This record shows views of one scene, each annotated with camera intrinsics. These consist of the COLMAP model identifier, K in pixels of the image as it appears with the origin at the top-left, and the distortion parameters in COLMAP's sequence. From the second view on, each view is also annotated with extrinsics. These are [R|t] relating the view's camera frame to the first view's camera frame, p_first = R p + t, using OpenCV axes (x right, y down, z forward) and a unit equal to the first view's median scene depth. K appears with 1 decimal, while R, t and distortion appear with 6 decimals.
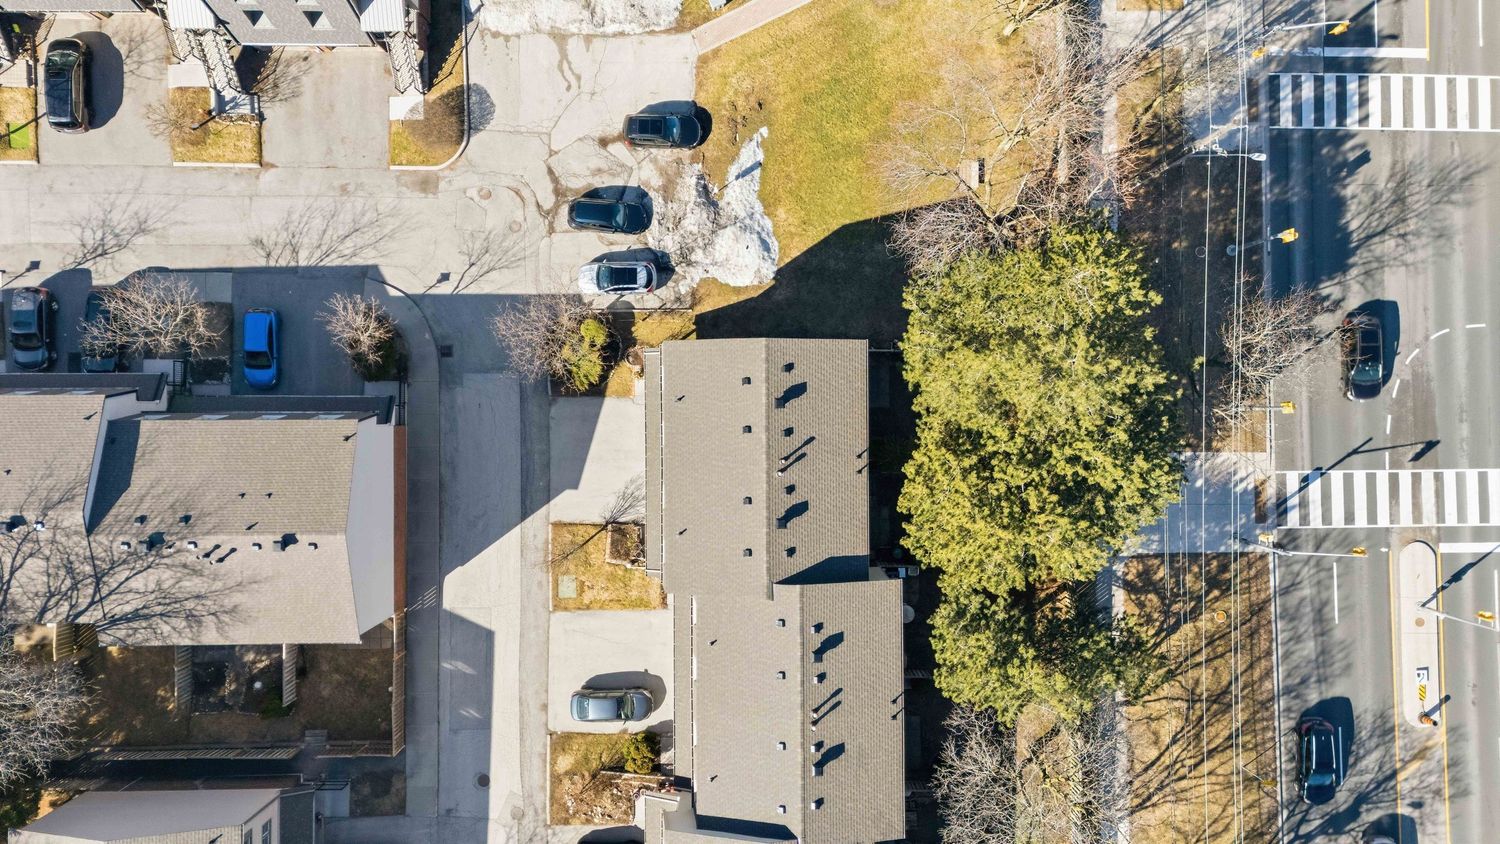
lens RADIAL K [[1088.2, 0, 750.0], [0, 1088.2, 422.0], [0, 0, 1]] dist [0.099077, -0.103714]
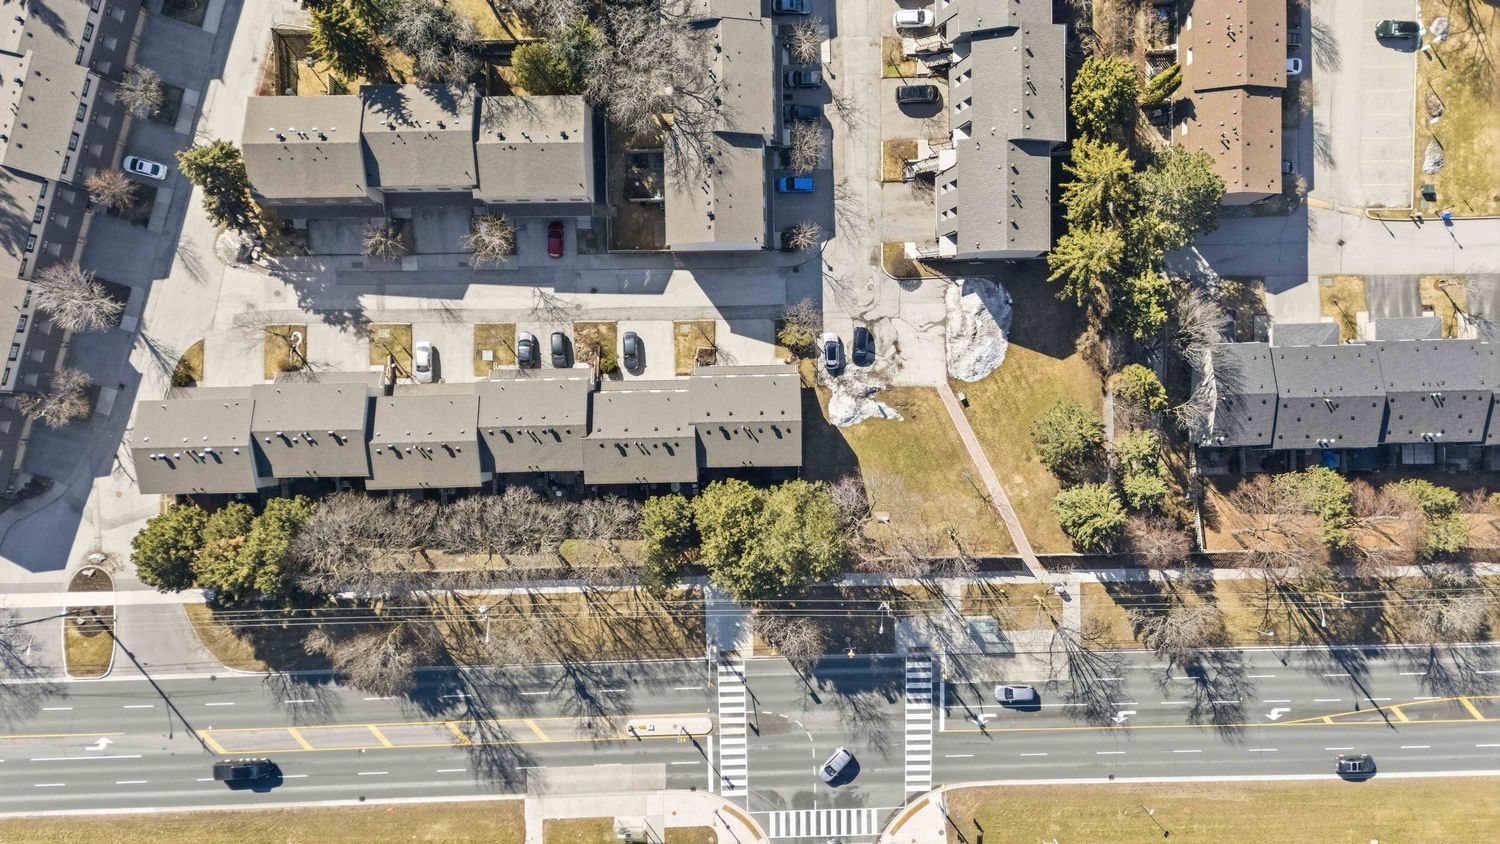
lens RADIAL K [[1088.2, 0, 750.0], [0, 1088.2, 422.0], [0, 0, 1]] dist [0.099077, -0.103714]
pose [[0.012586, 0.999892, 0.007587, -0.001111], [-0.999920, 0.012574, 0.001550, 0.023959], [0.001454, -0.007605, 0.999970, -1.108876]]
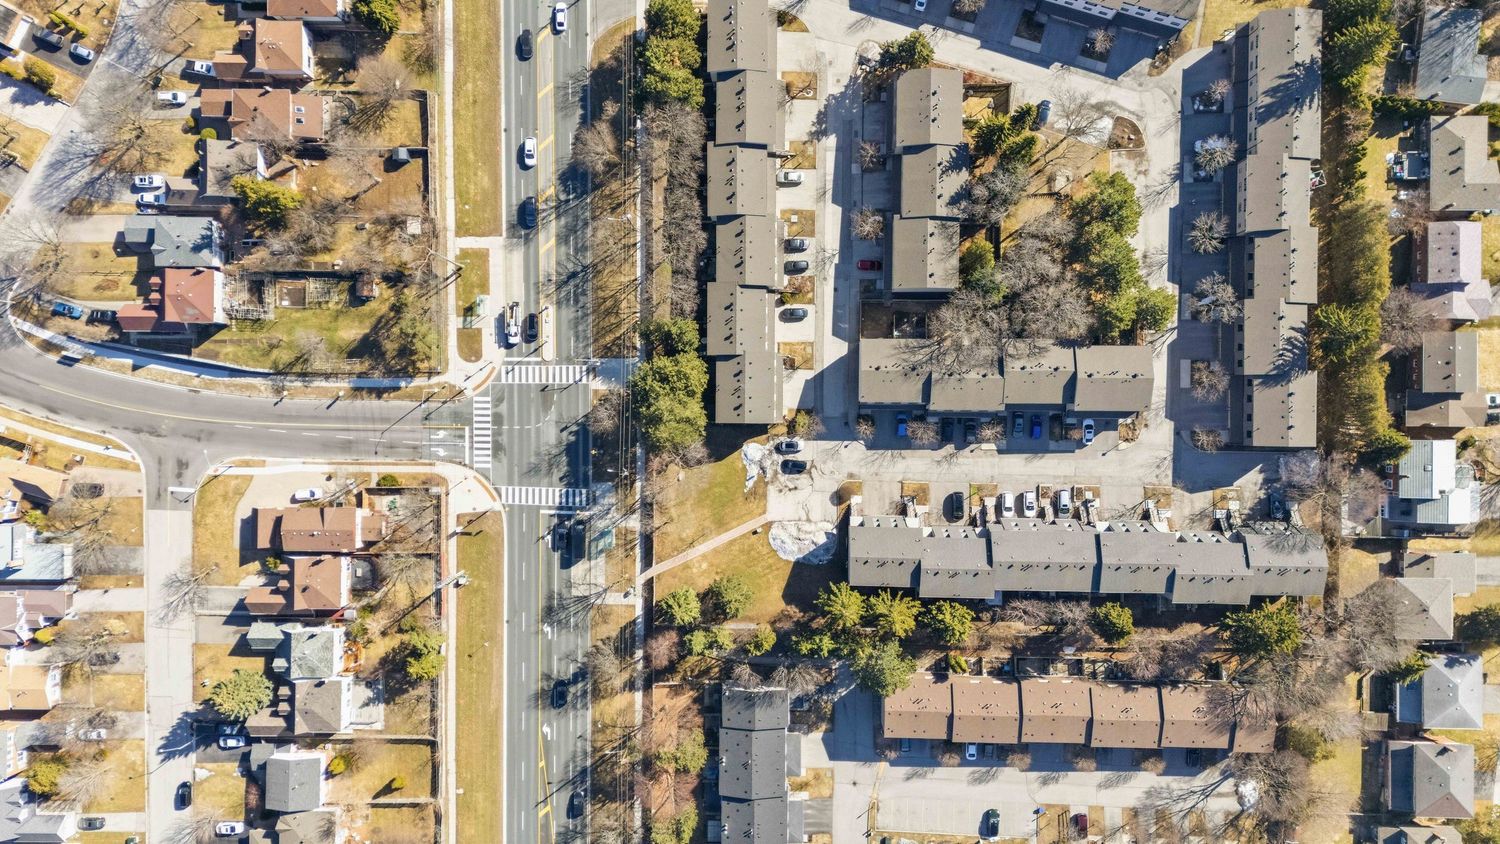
lens RADIAL K [[1088.2, 0, 750.0], [0, 1088.2, 422.0], [0, 0, 1]] dist [0.099077, -0.103714]
pose [[-0.999524, -0.013020, 0.027983, -0.087405], [0.012694, -0.999850, -0.011794, -0.026387], [0.028132, -0.011433, 0.999539, -2.193198]]
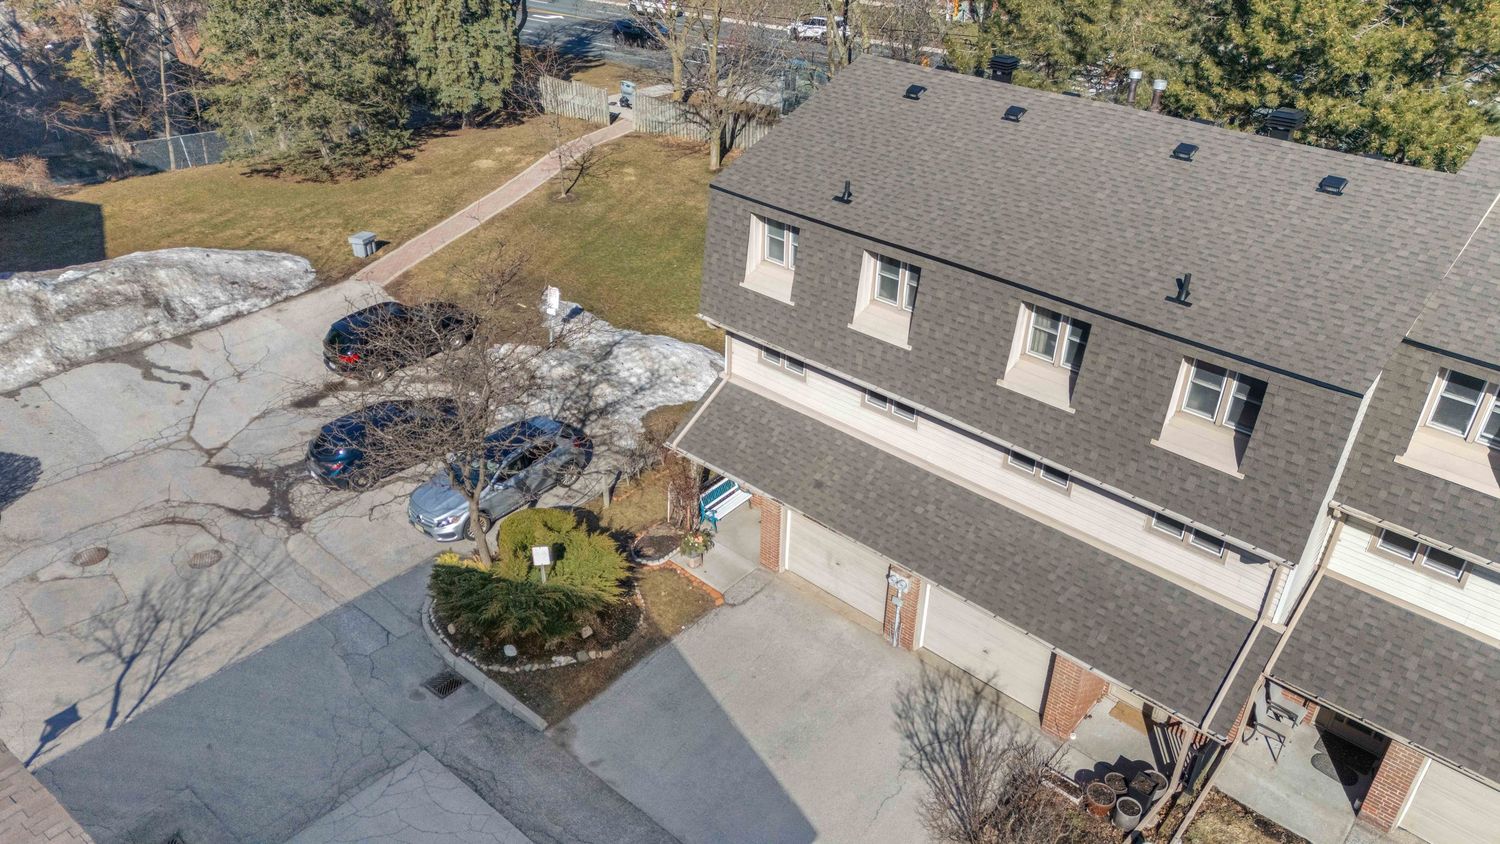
lens RADIAL K [[1087.2, 0, 752.5], [0, 1087.2, 424.7], [0, 0, 1]] dist [0.073933, -0.066393]
pose [[0.671617, -0.376533, 0.638085, -0.319869], [0.740633, 0.364241, -0.564616, 0.176849], [-0.019820, 0.851793, 0.523504, 0.752881]]
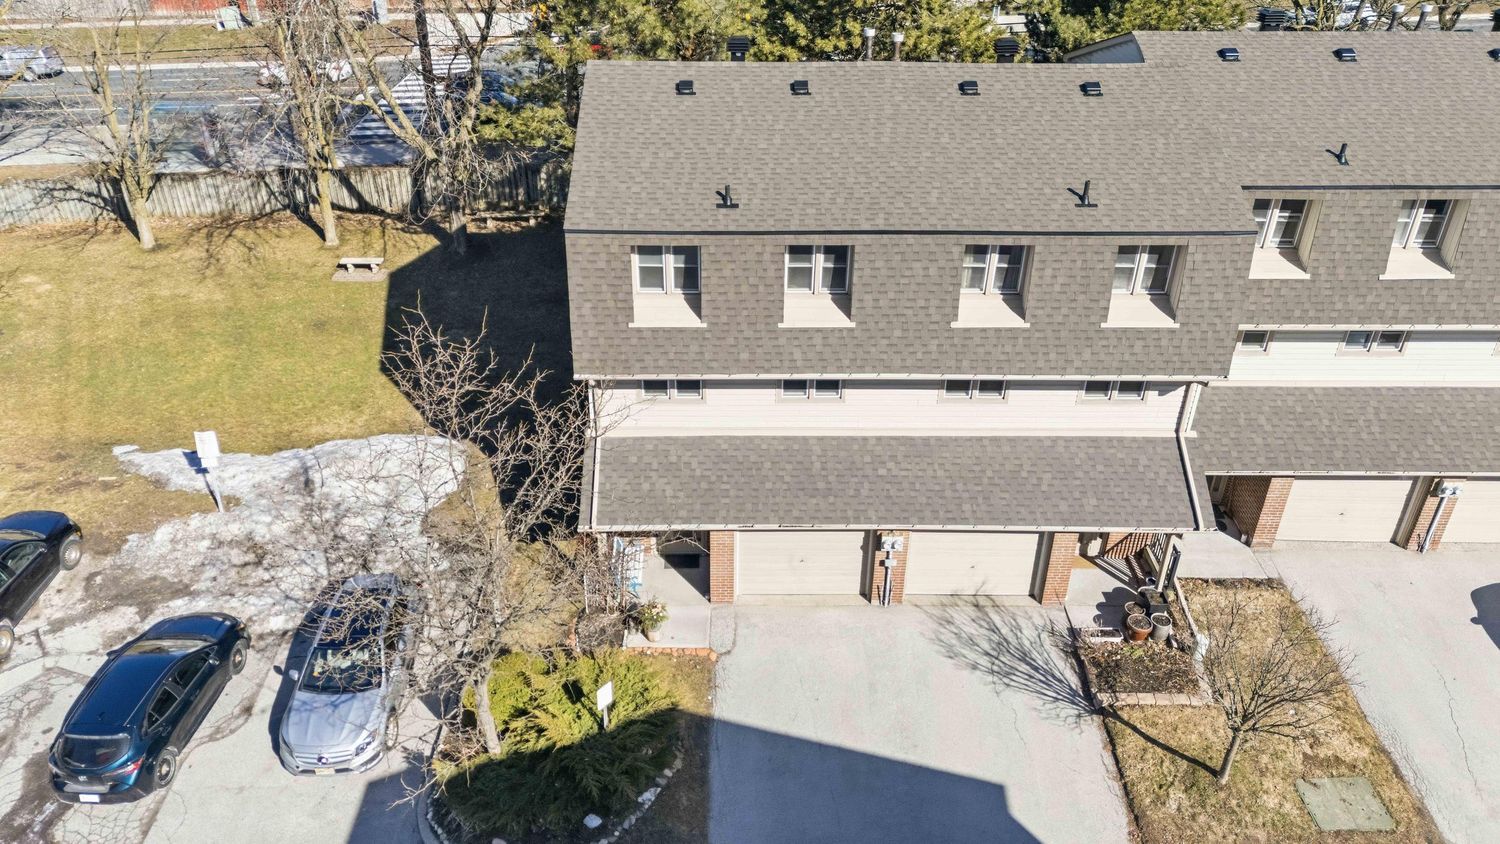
lens RADIAL K [[1100.9, 0, 750.0], [0, 1100.9, 422.0], [0, 0, 1]] dist [0.090841, -0.082245]
pose [[-0.006419, -0.520347, 0.853931, -0.374821], [0.999908, 0.006888, 0.011714, -0.015875], [-0.011977, 0.853927, 0.520254, 0.753375]]
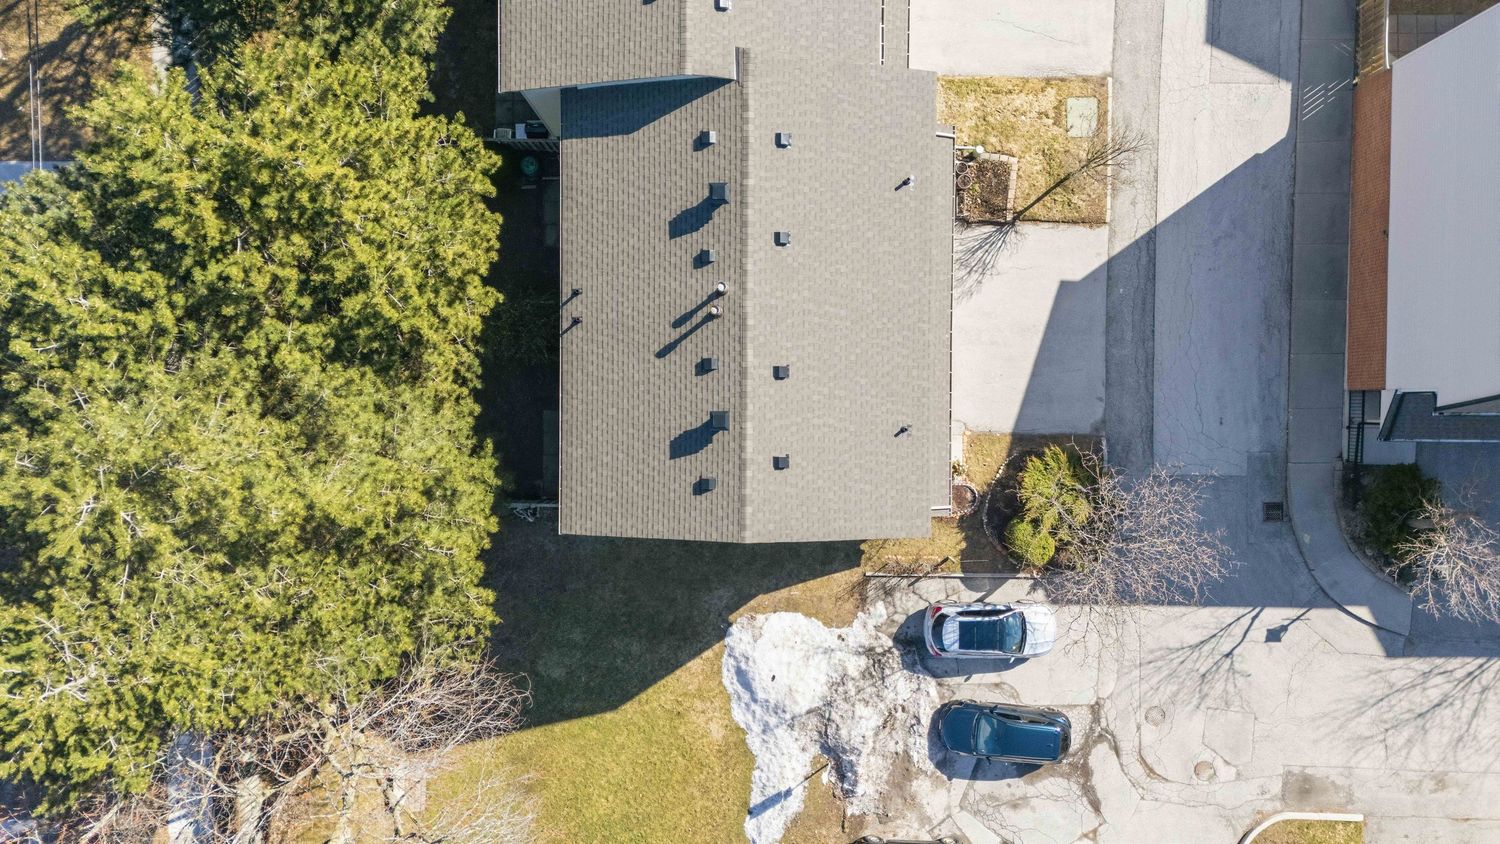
lens RADIAL K [[1102.2, 0, 753.3], [0, 1102.2, 412.4], [0, 0, 1]] dist [0.041802, -0.003617]
pose [[-0.999863, -0.013677, 0.009289, 0.005010], [0.013531, -0.999787, -0.015562, -0.003768], [0.009500, -0.015434, 0.999836, 0.389034]]
